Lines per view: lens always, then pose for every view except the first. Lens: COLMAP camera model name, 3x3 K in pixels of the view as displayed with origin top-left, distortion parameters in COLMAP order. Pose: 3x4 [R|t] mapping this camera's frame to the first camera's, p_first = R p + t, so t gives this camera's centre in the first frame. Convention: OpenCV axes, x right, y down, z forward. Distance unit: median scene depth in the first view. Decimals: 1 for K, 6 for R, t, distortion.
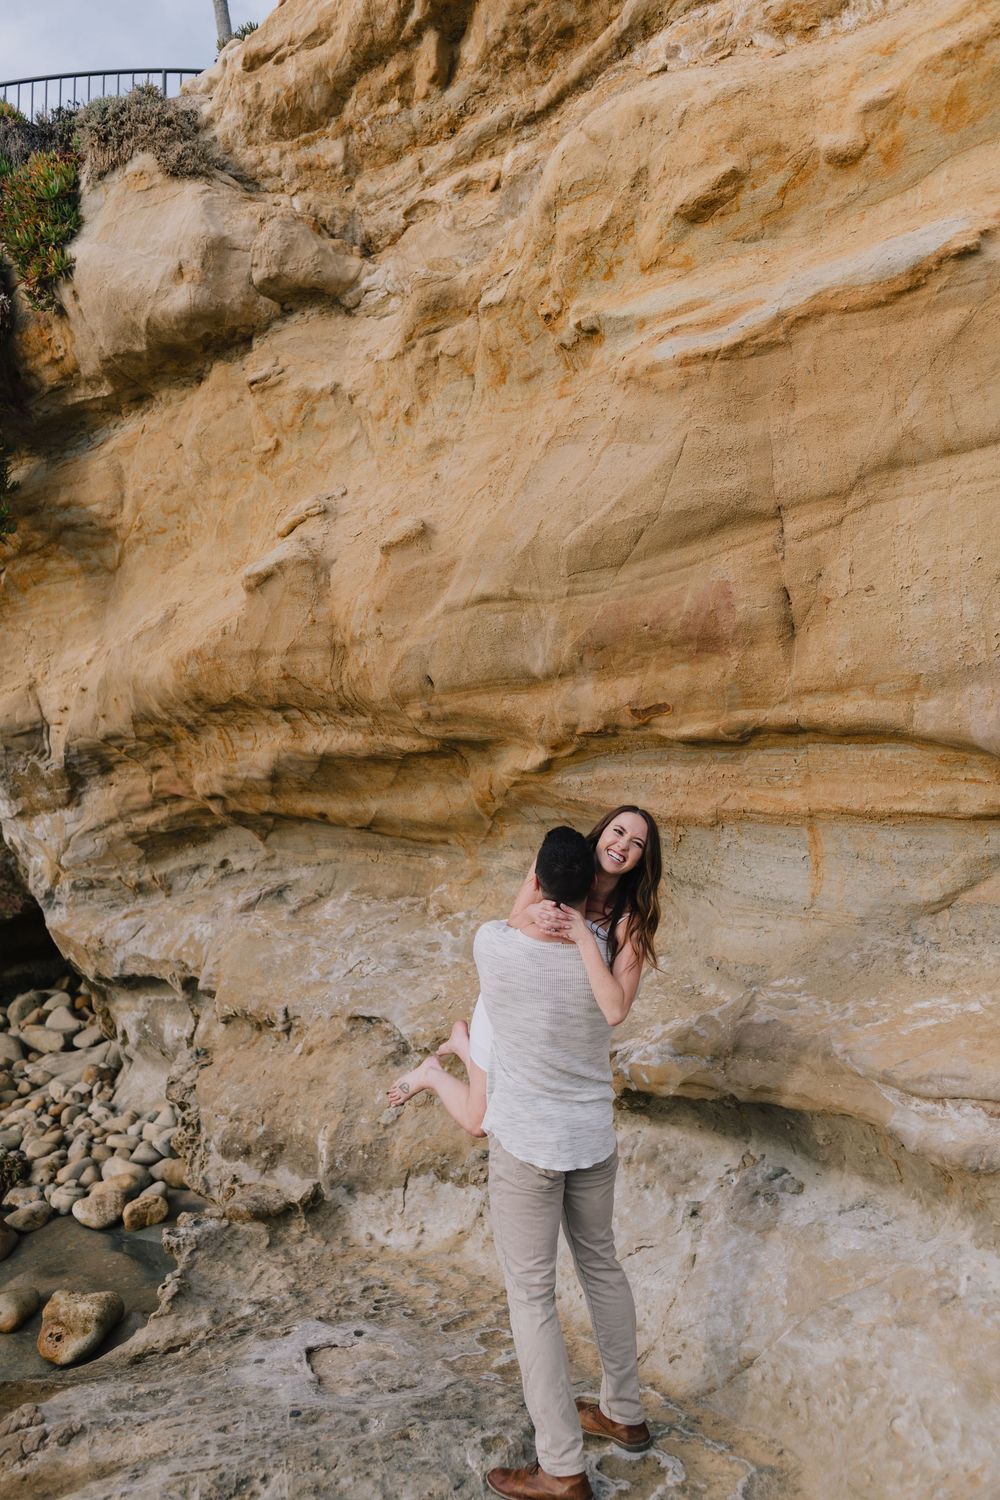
lens RADIAL K [[1191.7, 0, 500.0], [0, 1191.7, 750.0], [0, 0, 1]] dist [0.004874, -0.000675]
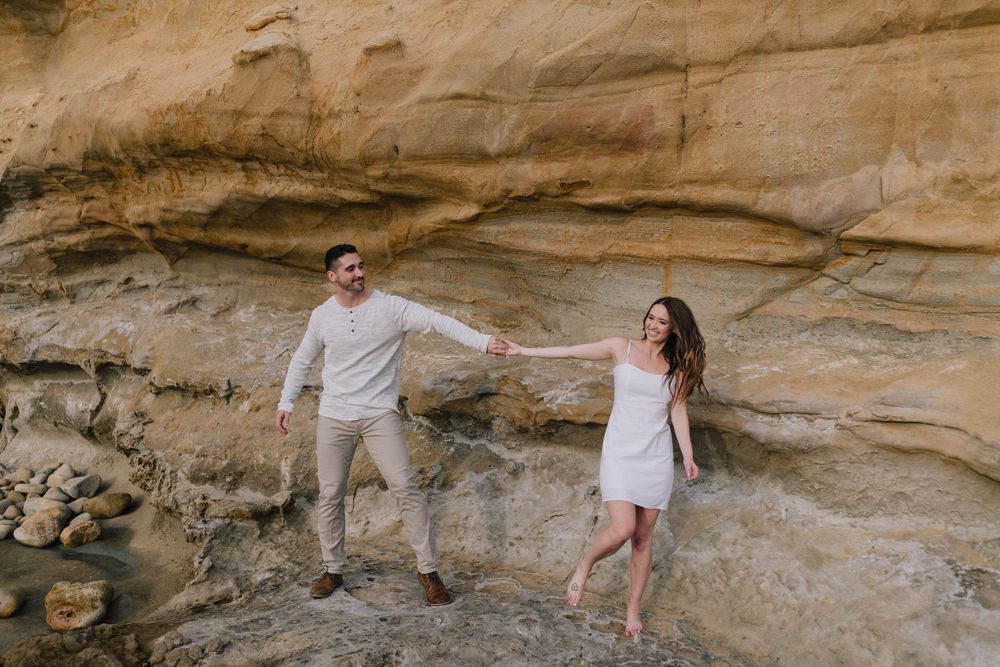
lens RADIAL K [[794.4, 0, 500.0], [0, 794.4, 333.5], [0, 0, 1]] dist [0.004874, -0.000675]
pose [[0.917593, 0.065999, 0.392004, -0.311476], [-0.099073, 0.992973, 0.064728, 0.089062], [-0.384977, -0.098231, 0.917684, 0.054993]]
